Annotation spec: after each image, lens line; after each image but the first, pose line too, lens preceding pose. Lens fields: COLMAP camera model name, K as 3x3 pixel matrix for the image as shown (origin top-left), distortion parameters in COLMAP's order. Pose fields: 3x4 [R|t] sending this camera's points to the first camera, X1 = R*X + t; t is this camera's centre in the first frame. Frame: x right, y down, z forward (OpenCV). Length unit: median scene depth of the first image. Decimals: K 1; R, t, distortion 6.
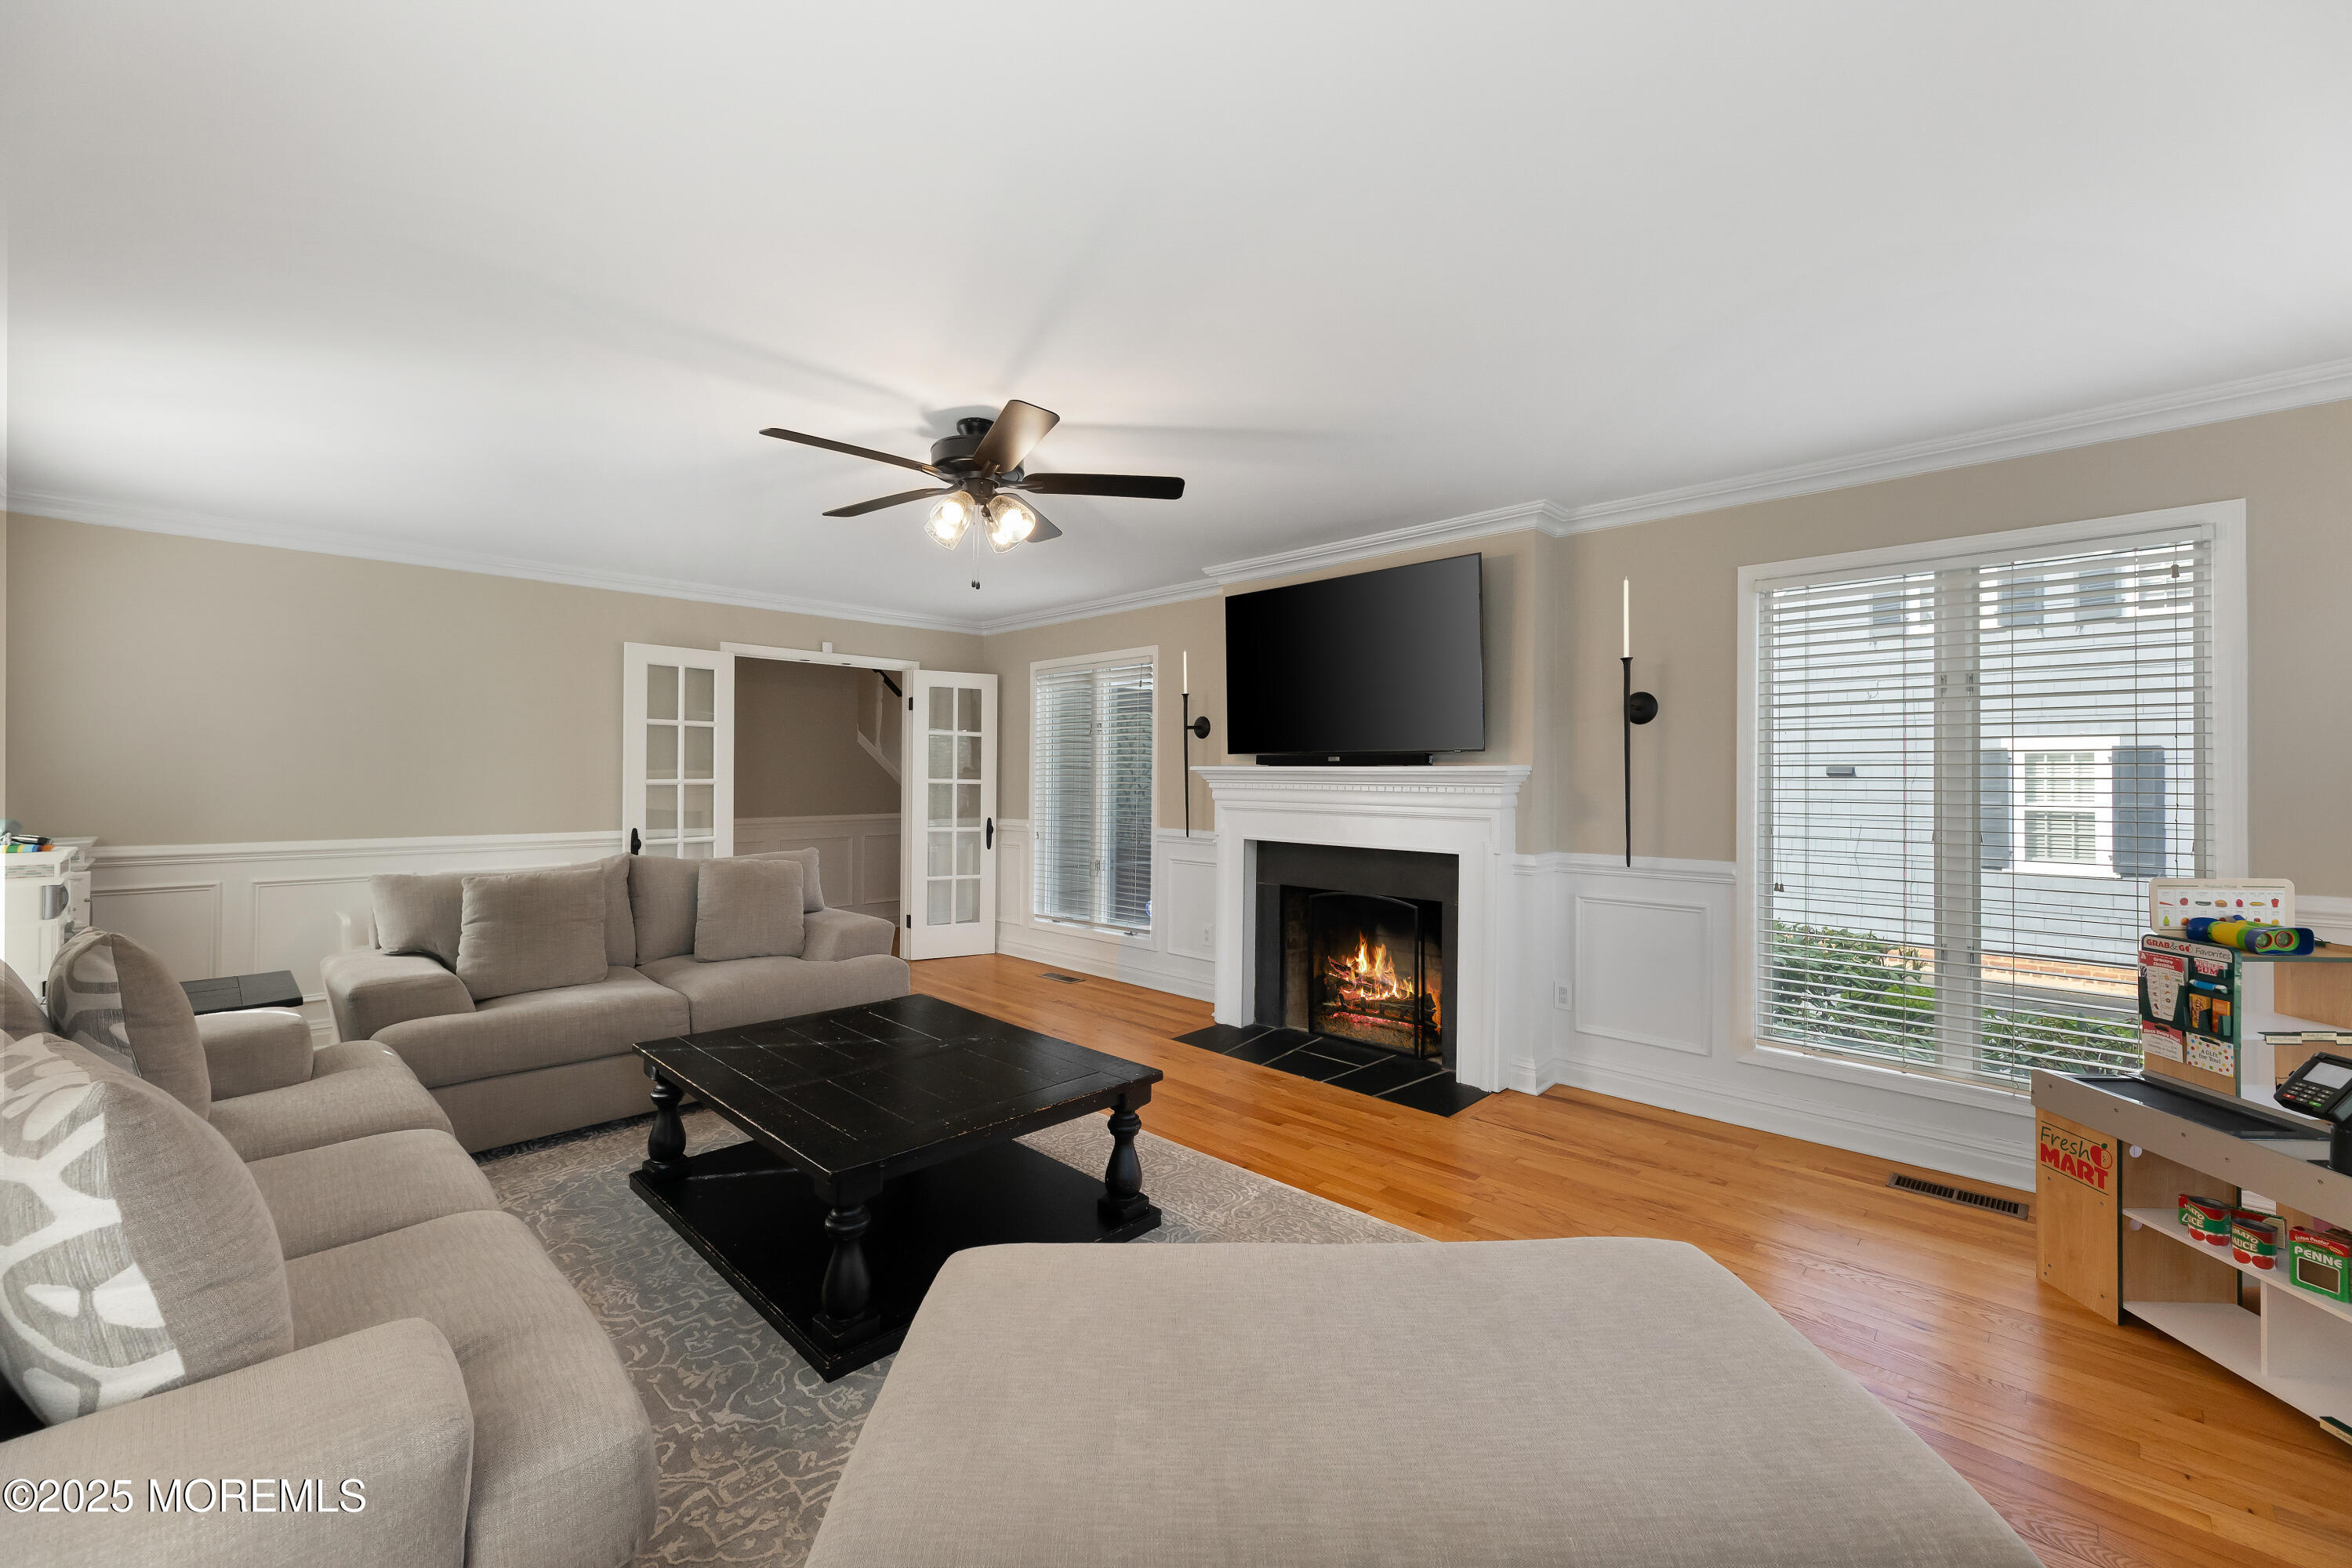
lens RADIAL K [[944.2, 0, 1181.8], [0, 944.2, 792.8], [0, 0, 1]] dist [0.001278, 0.000019]
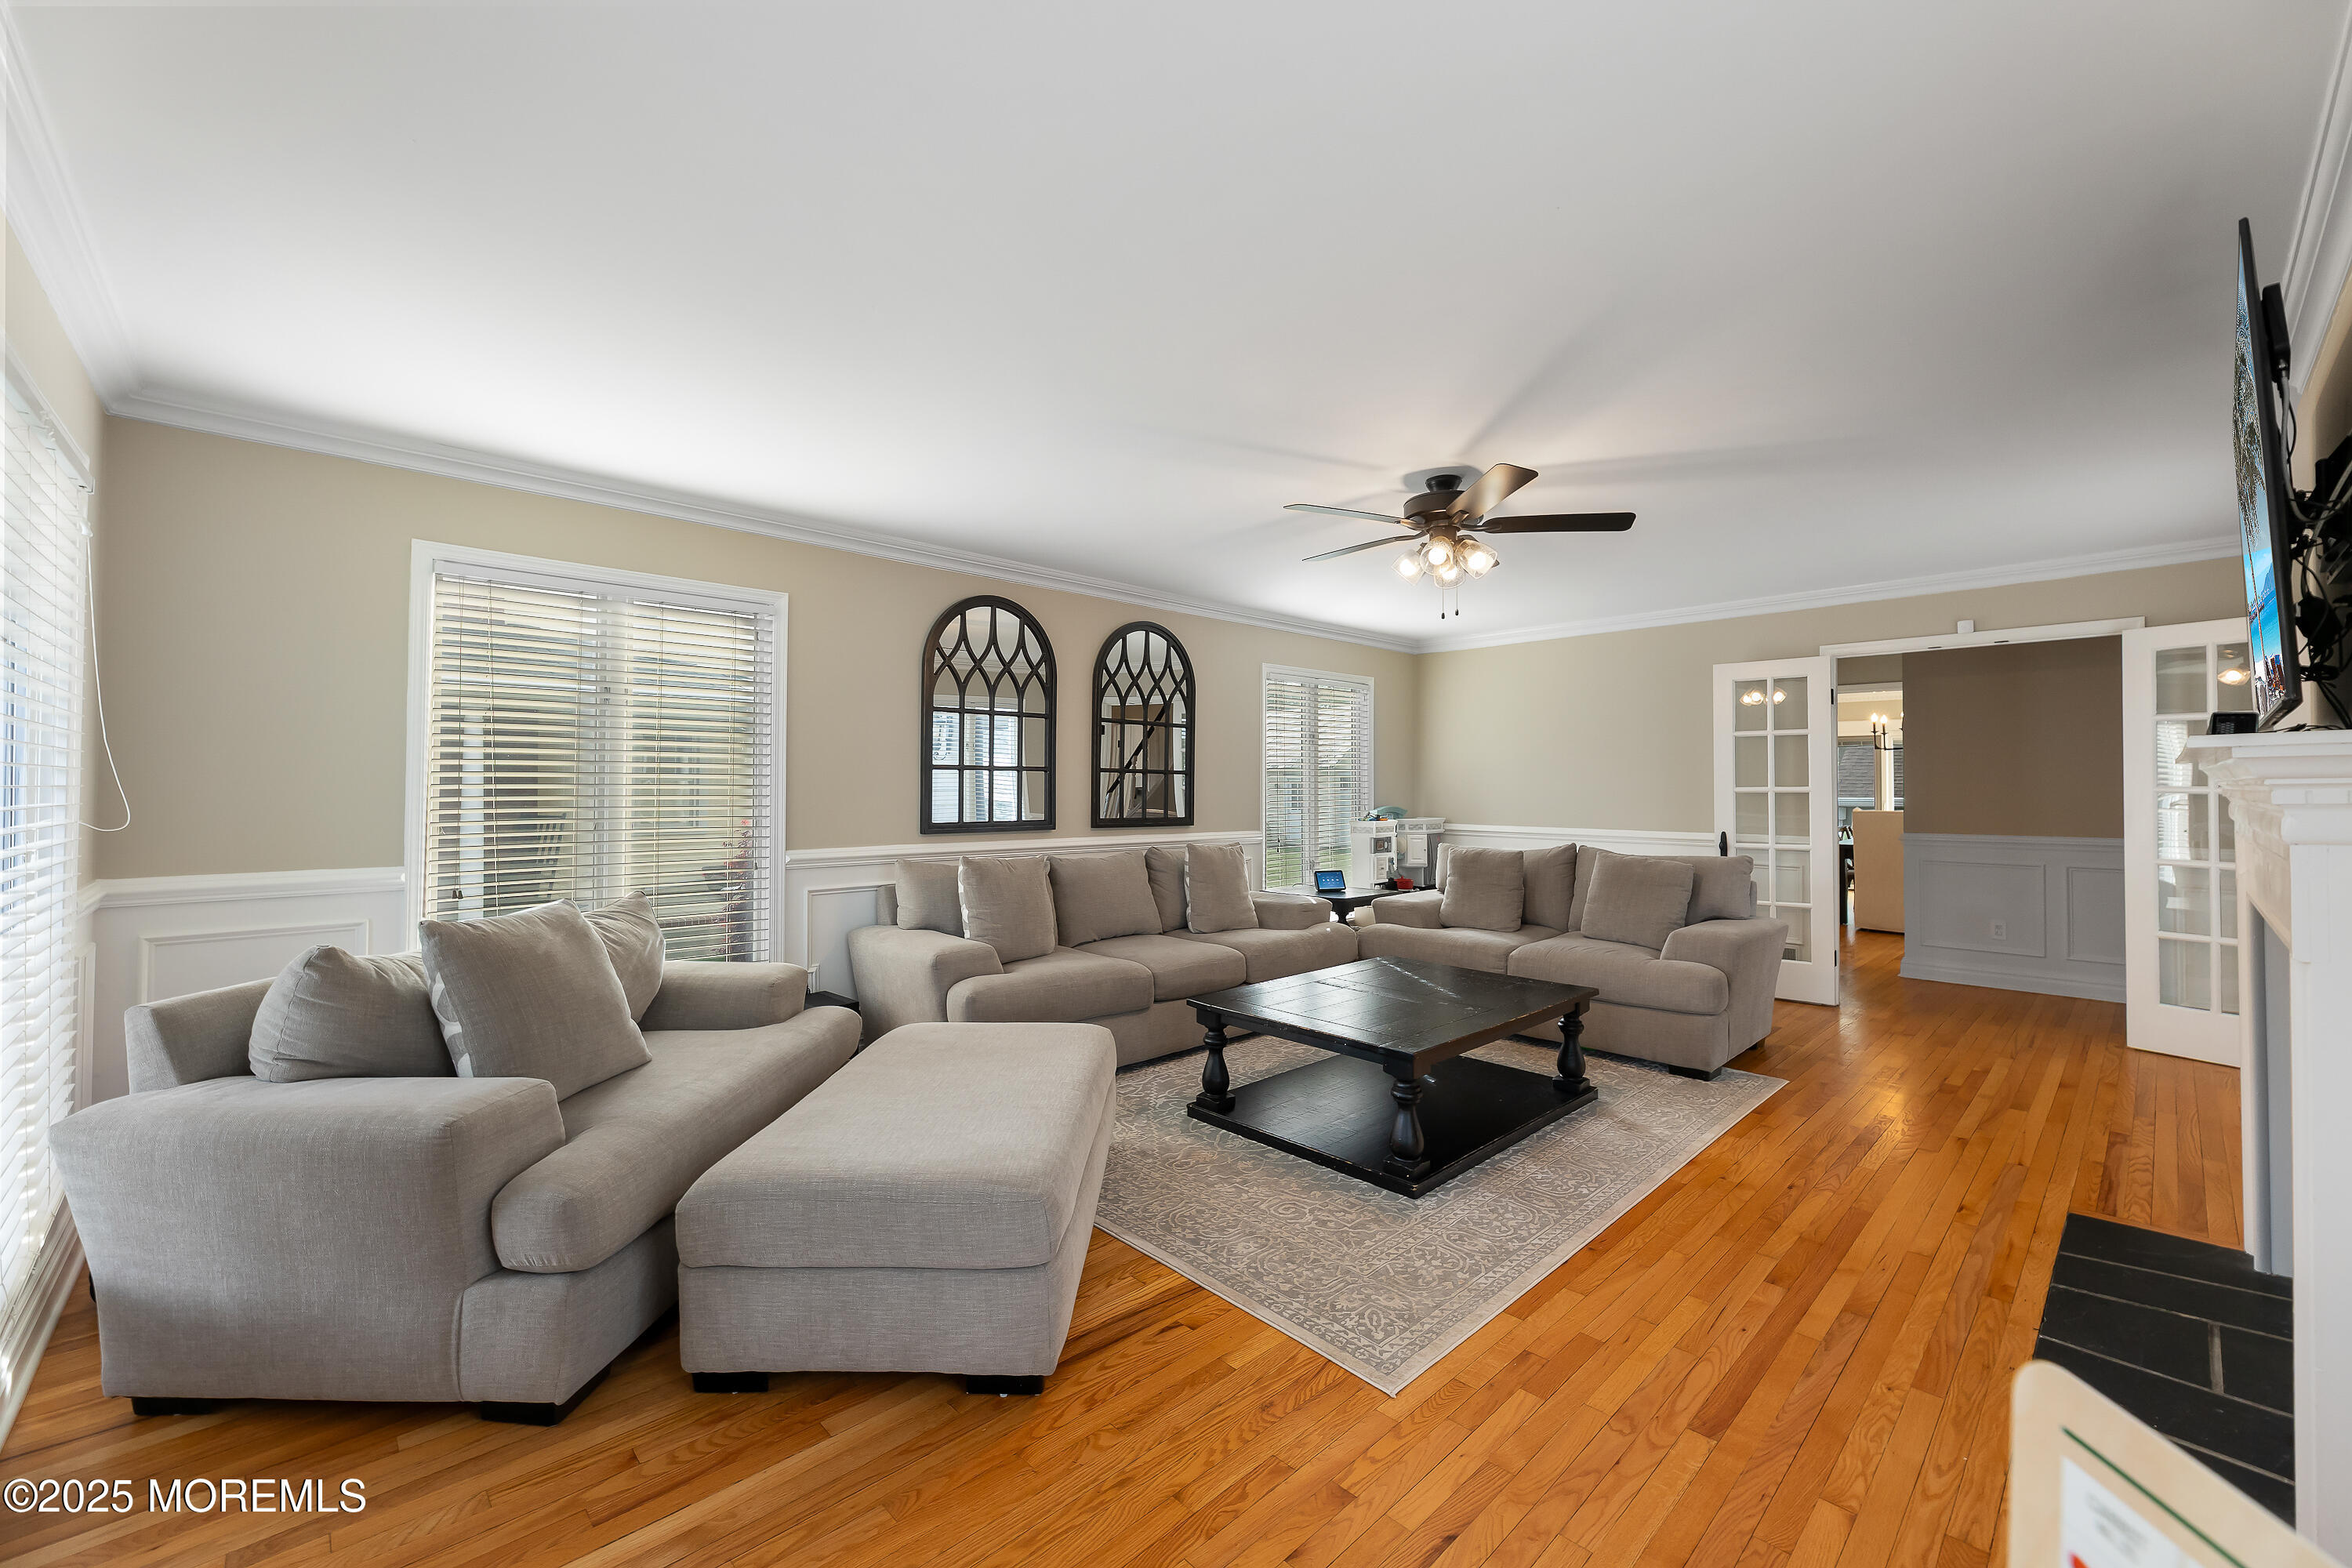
lens RADIAL K [[938.8, 0, 1176.0], [0, 938.8, 784.0], [0, 0, 1]] dist [0.008529, -0.000054]
pose [[-0.043196, -0.010999, -0.999006, 0.707388], [-0.019769, 0.999753, -0.010153, 0.007223], [0.998871, 0.019311, -0.043403, 0.523977]]
